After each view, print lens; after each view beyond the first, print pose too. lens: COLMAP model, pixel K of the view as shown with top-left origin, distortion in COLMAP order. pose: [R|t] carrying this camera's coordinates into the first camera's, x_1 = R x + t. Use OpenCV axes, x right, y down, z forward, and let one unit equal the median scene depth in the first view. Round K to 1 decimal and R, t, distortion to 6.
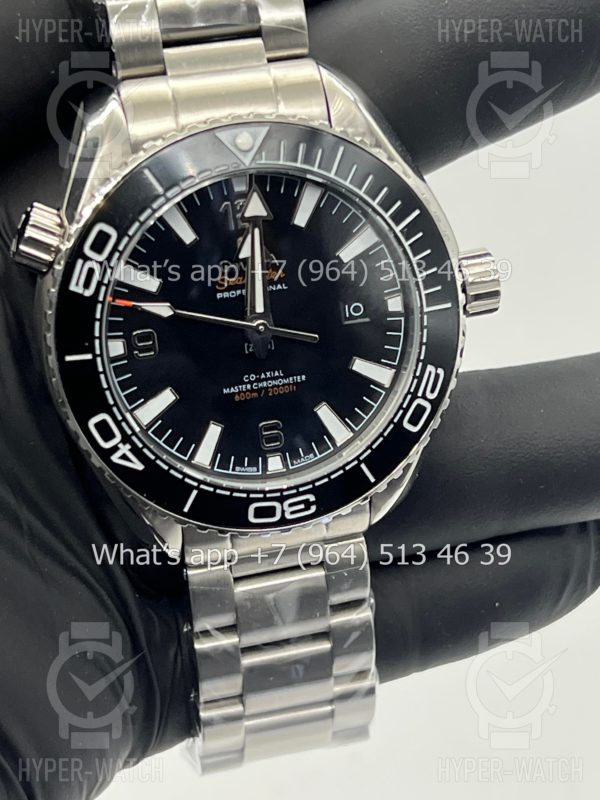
lens RADIAL K [[1889.0, 0, 300.0], [0, 1889.0, 400.0], [0, 0, 1]] dist [0.363927, -2.850919]
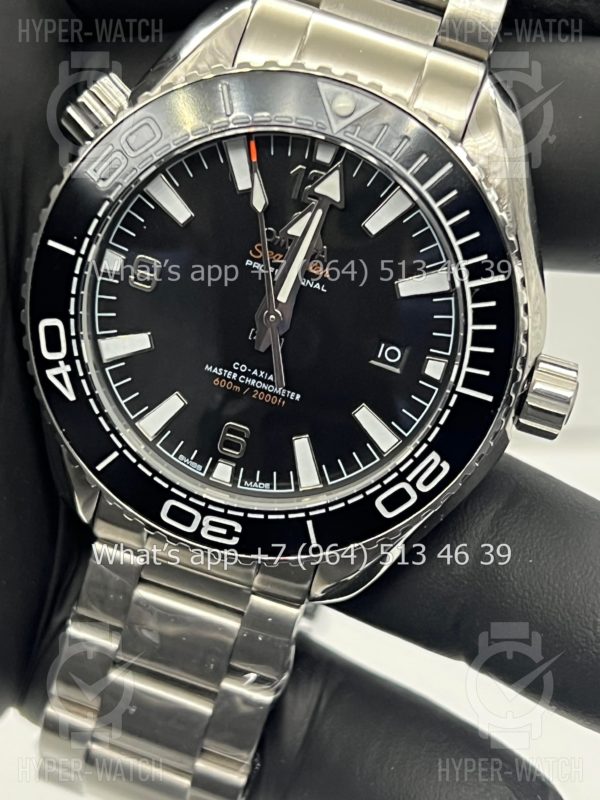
lens RADIAL K [[1889.0, 0, 300.0], [0, 1889.0, 400.0], [0, 0, 1]] dist [0.363927, -2.850919]
pose [[0.860507, 0.453036, -0.232996, 0.200591], [-0.465518, 0.885037, 0.001595, -0.012559], [0.206933, 0.107092, 0.972476, 0.184333]]
